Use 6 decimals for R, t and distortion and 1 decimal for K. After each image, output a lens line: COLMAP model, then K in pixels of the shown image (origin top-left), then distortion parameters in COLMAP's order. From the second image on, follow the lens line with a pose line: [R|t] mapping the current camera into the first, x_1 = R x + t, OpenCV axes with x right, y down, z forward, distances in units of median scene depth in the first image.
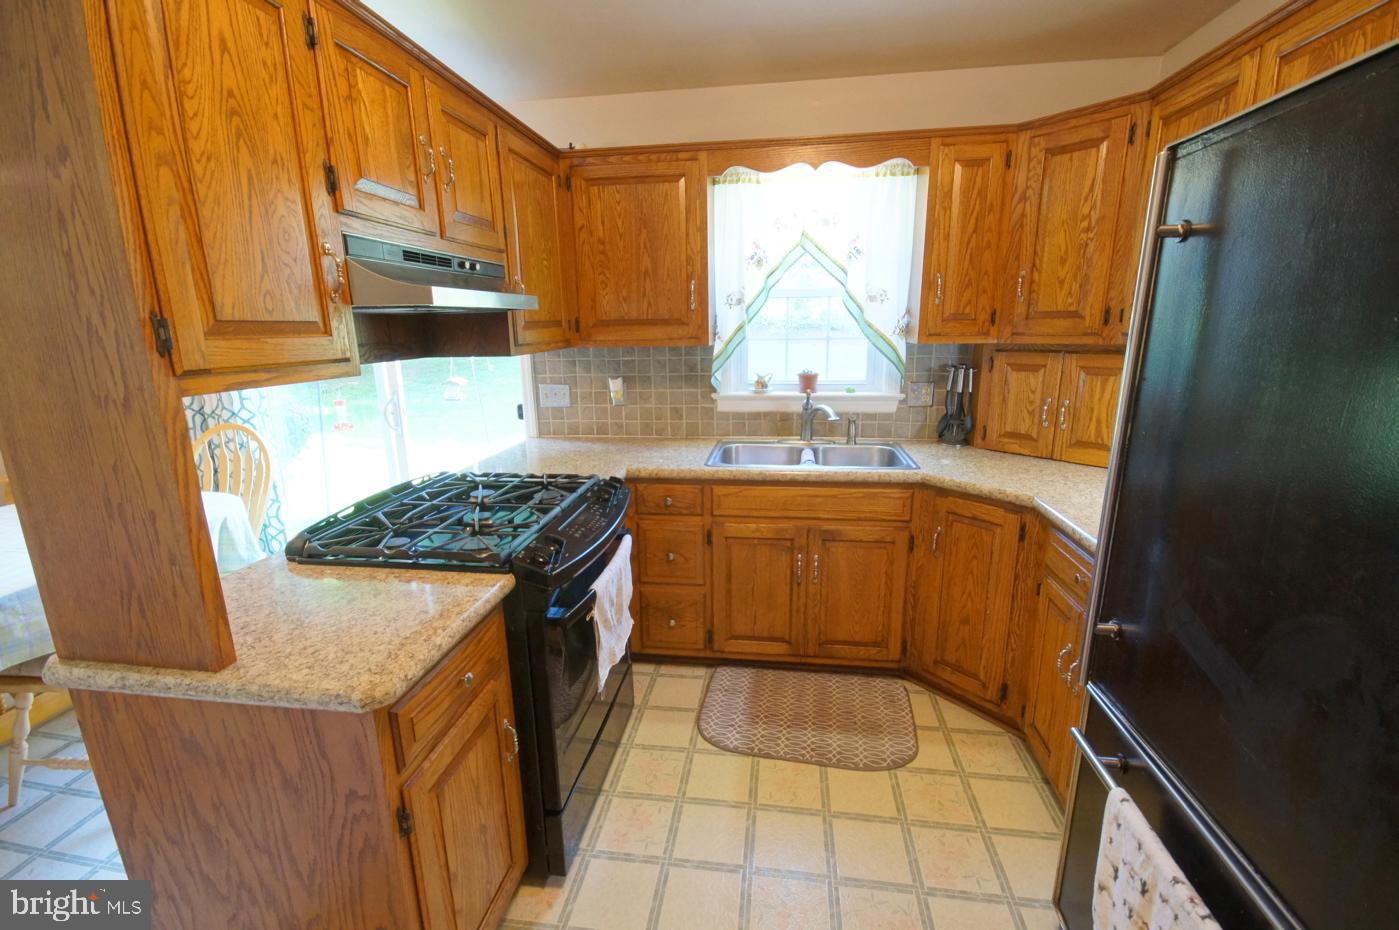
lens RADIAL K [[613.3, 0, 702.0], [0, 613.3, 472.1], [0, 0, 1]] dist [0.008405, -0.009854]
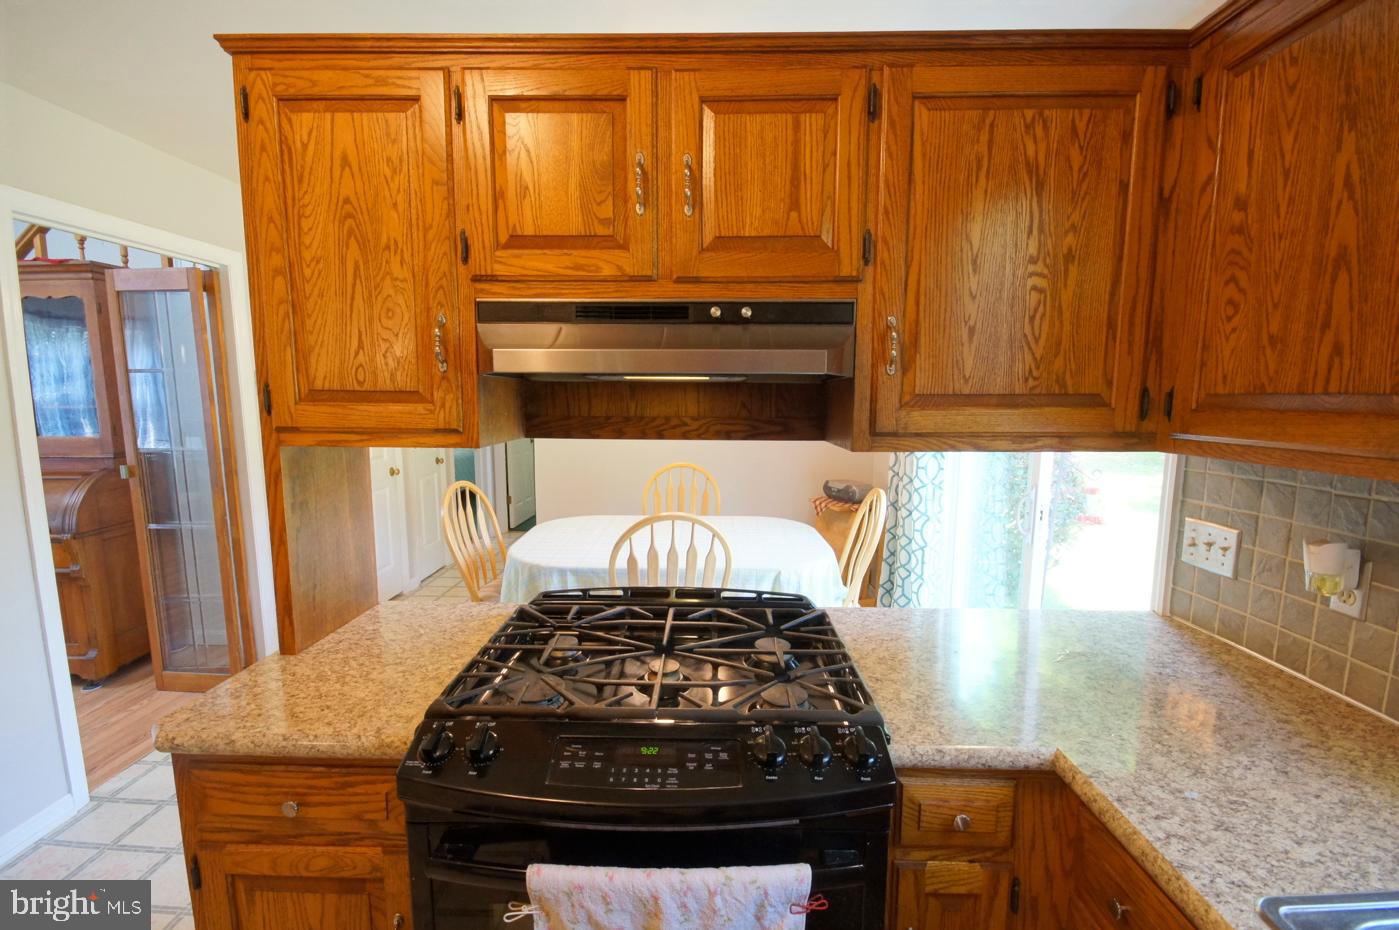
lens RADIAL K [[613.3, 0, 694.7], [0, 613.3, 473.5], [0, 0, 1]] dist [0.008405, -0.009854]
pose [[0.110630, 0.142098, -0.983651, 0.246778], [-0.242912, 0.963575, 0.111878, -0.186617], [0.963719, 0.226564, 0.141117, 0.730472]]
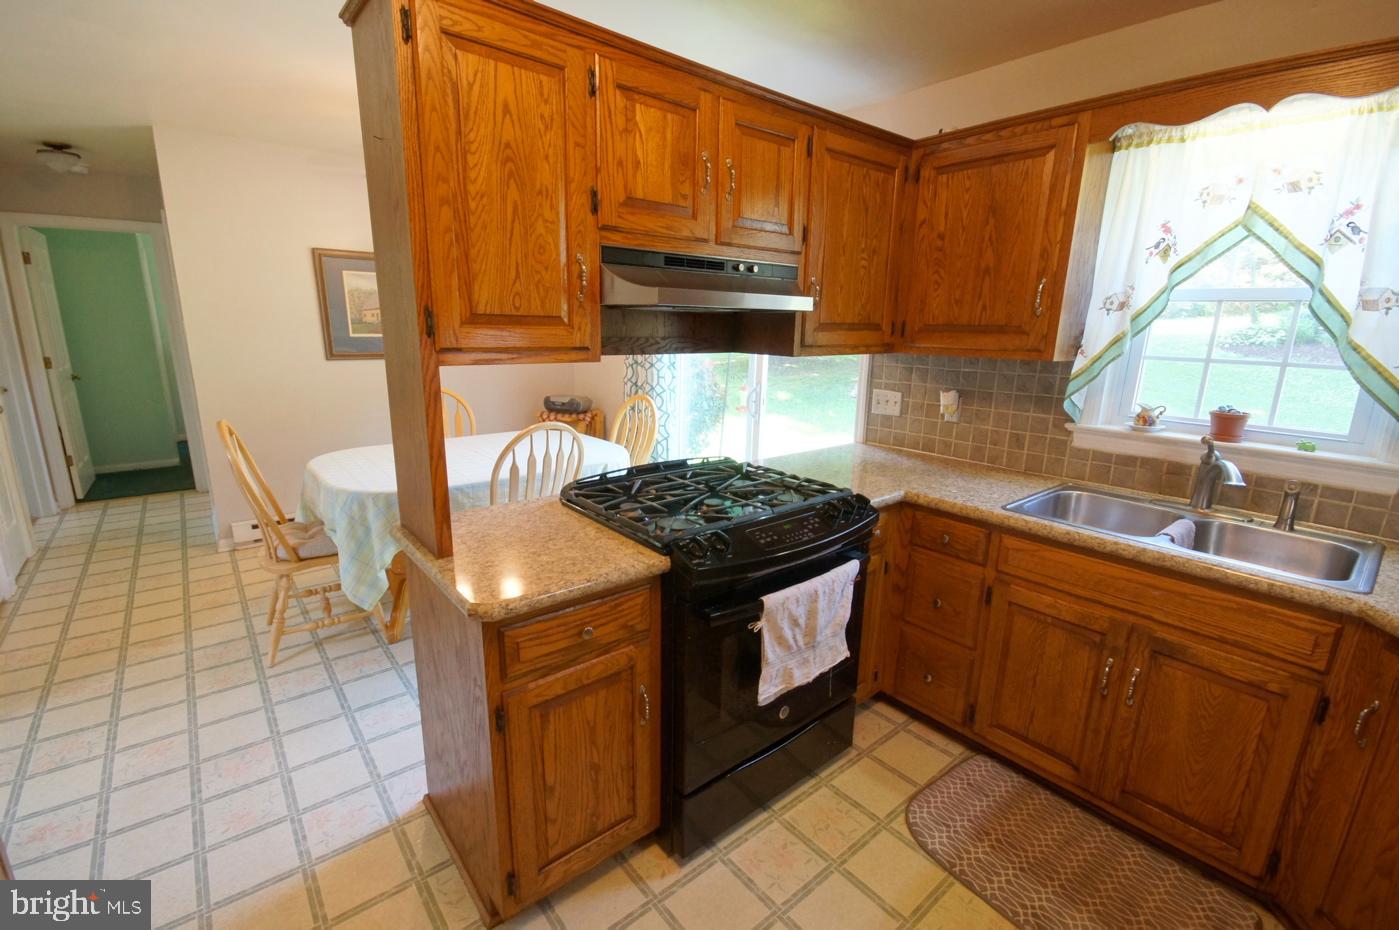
lens RADIAL K [[613.3, 0, 697.5], [0, 613.3, 473.7], [0, 0, 1]] dist [0.008405, -0.009854]
pose [[0.734873, 0.189971, -0.651055, 0.252890], [-0.190339, 0.979157, 0.070864, -0.039721], [0.650948, 0.071845, 0.755715, 0.138995]]
